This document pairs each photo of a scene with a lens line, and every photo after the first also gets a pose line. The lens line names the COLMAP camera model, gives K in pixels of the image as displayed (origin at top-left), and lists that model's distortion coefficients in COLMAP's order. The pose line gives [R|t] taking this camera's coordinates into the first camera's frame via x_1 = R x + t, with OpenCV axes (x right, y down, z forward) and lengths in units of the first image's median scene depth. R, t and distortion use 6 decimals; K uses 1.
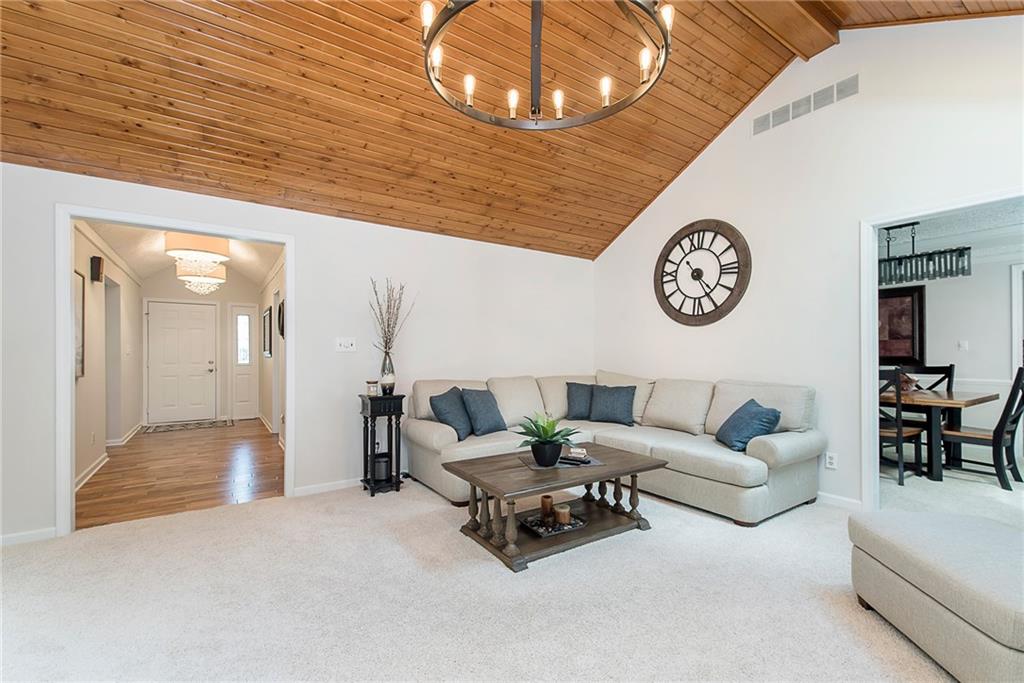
lens RADIAL K [[433.9, 0, 512.6], [0, 433.9, 349.5], [0, 0, 1]] dist [0.027658, 0.000132]
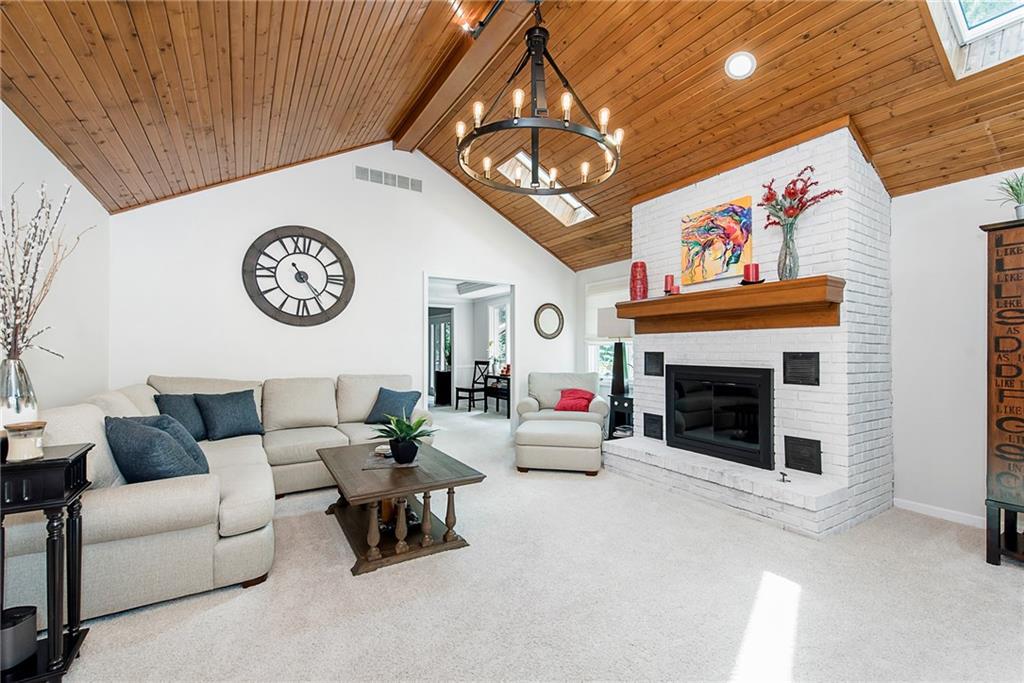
lens RADIAL K [[433.9, 0, 515.2], [0, 433.9, 346.2], [0, 0, 1]] dist [0.027658, 0.000132]
pose [[0.021810, 0.013510, 0.999671, -0.608348], [-0.005098, 0.999897, -0.013402, 0.004954], [-0.999749, -0.004804, 0.021877, 0.466065]]
